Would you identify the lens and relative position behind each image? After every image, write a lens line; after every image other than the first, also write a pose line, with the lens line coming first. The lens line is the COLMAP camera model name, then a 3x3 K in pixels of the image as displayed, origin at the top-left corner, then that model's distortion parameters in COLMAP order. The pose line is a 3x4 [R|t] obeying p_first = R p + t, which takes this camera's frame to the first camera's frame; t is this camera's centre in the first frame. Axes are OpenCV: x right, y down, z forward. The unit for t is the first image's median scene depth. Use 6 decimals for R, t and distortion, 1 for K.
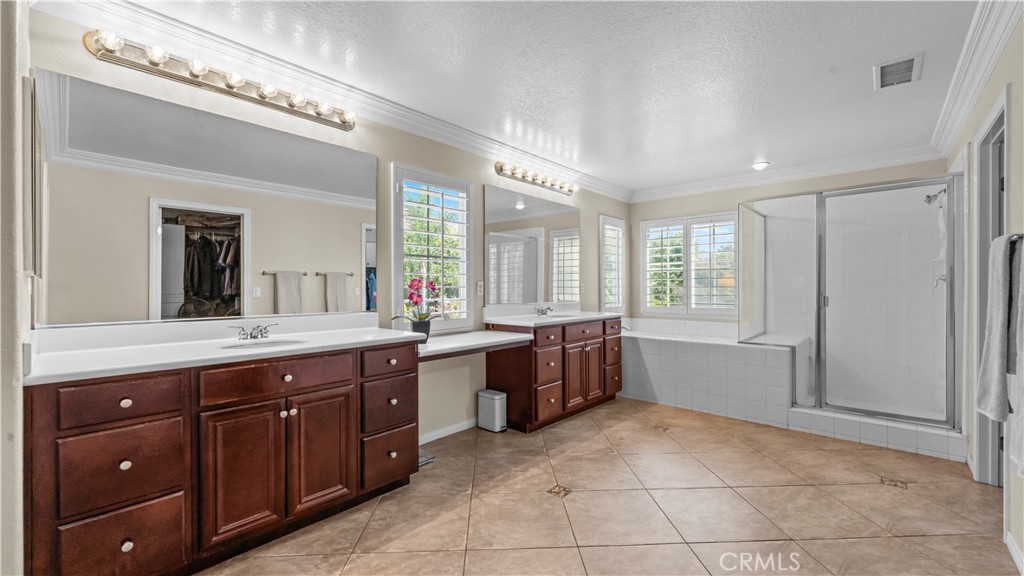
lens RADIAL K [[409.8, 0, 512.0], [0, 409.8, 288.0], [0, 0, 1]] dist [0.000193, -0.000270]
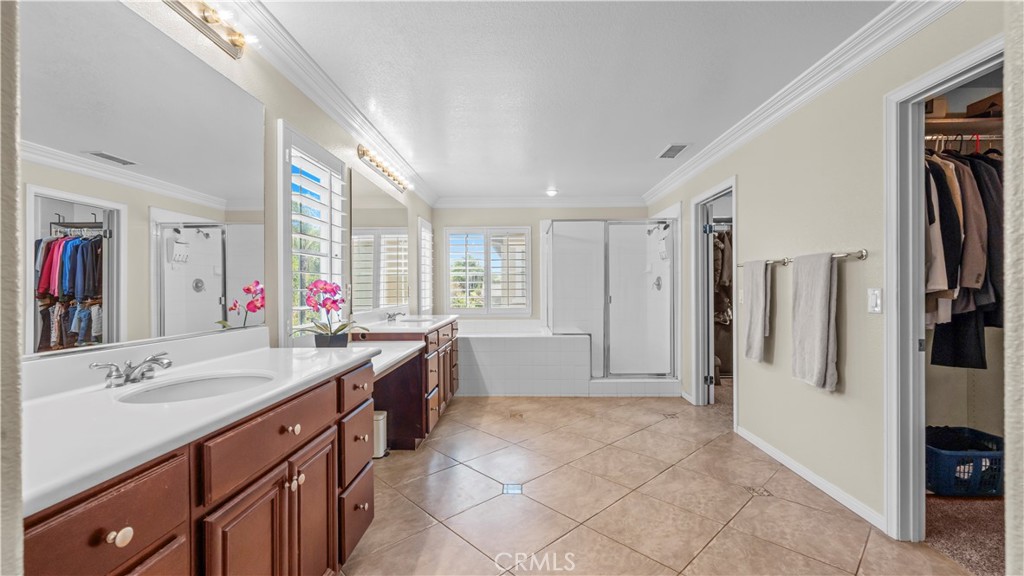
lens RADIAL K [[417.6, 0, 512.0], [0, 417.6, 288.0], [0, 0, 1]] dist [0.011040, -0.000076]
pose [[0.756859, -0.000536, 0.653578, -0.403602], [0.005290, 0.999972, -0.005306, -0.000768], [-0.653556, 0.007473, 0.756841, 0.144356]]
